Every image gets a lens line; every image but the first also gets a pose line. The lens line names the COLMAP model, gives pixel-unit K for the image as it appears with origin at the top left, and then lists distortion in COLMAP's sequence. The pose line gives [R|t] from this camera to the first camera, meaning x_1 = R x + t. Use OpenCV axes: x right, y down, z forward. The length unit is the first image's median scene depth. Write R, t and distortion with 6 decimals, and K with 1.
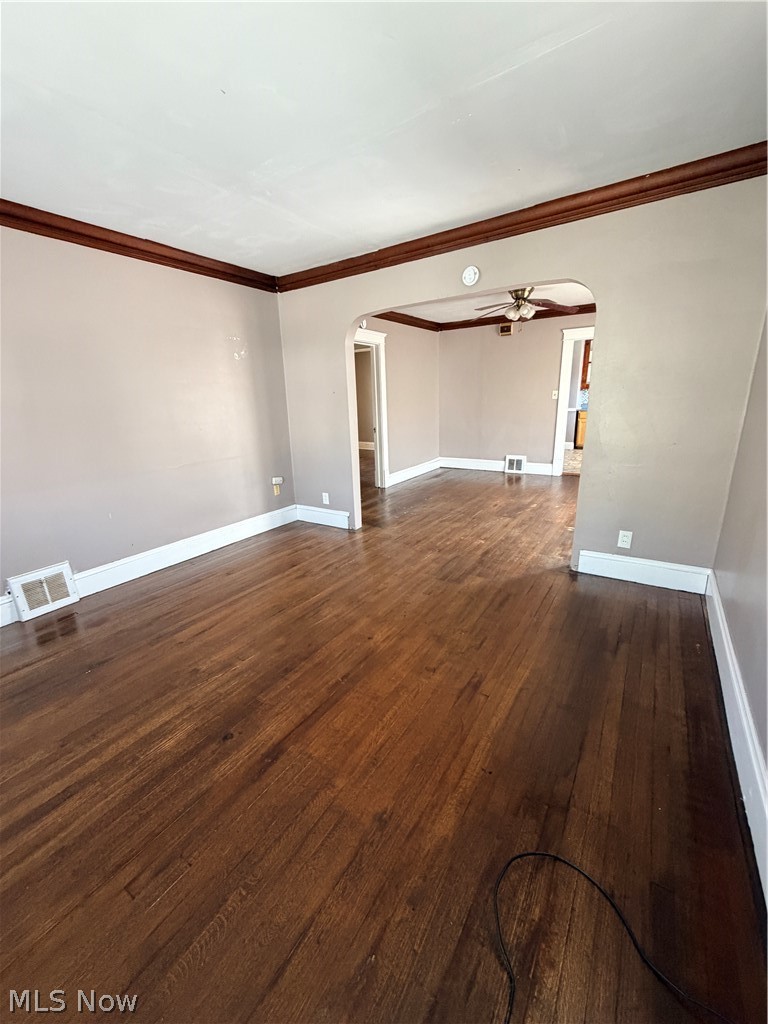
lens RADIAL K [[407.6, 0, 384.0], [0, 407.6, 512.0], [0, 0, 1]] dist [-0.000491, 0.000364]
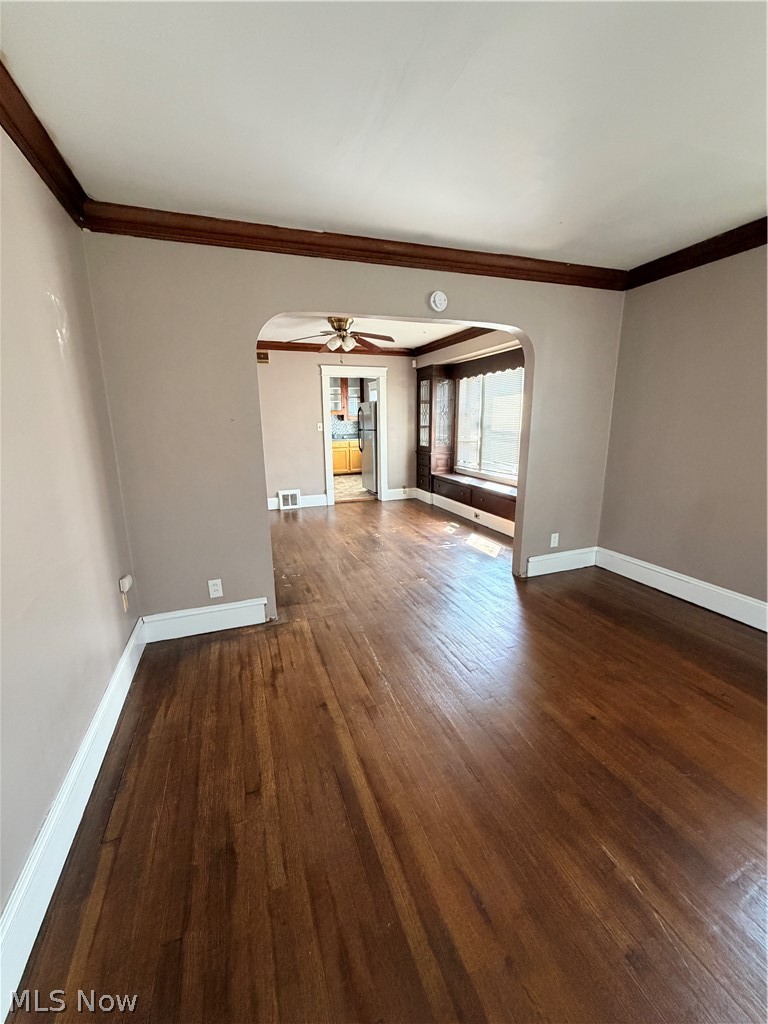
lens RADIAL K [[407.6, 0, 384.0], [0, 407.6, 512.0], [0, 0, 1]] dist [-0.000491, 0.000364]
pose [[0.595320, -0.154746, 0.788447, -0.442611], [0.214357, 0.976302, 0.029765, -0.105969], [-0.774368, 0.151289, 0.614382, 0.391041]]
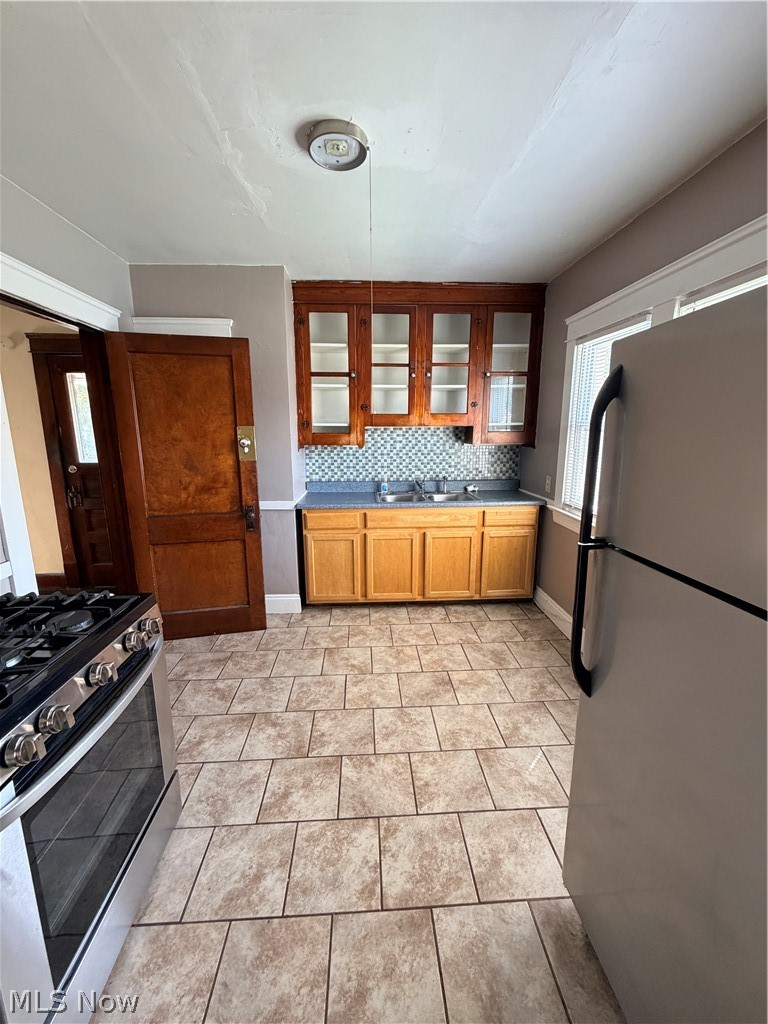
lens RADIAL K [[412.8, 0, 384.0], [0, 412.8, 512.0], [0, 0, 1]] dist [0.001423, 0.000135]
pose [[0.803482, -0.084249, 0.589338, 0.637137], [0.135636, 0.989807, -0.043422, -0.427324], [-0.579672, 0.114824, 0.806719, 1.319308]]
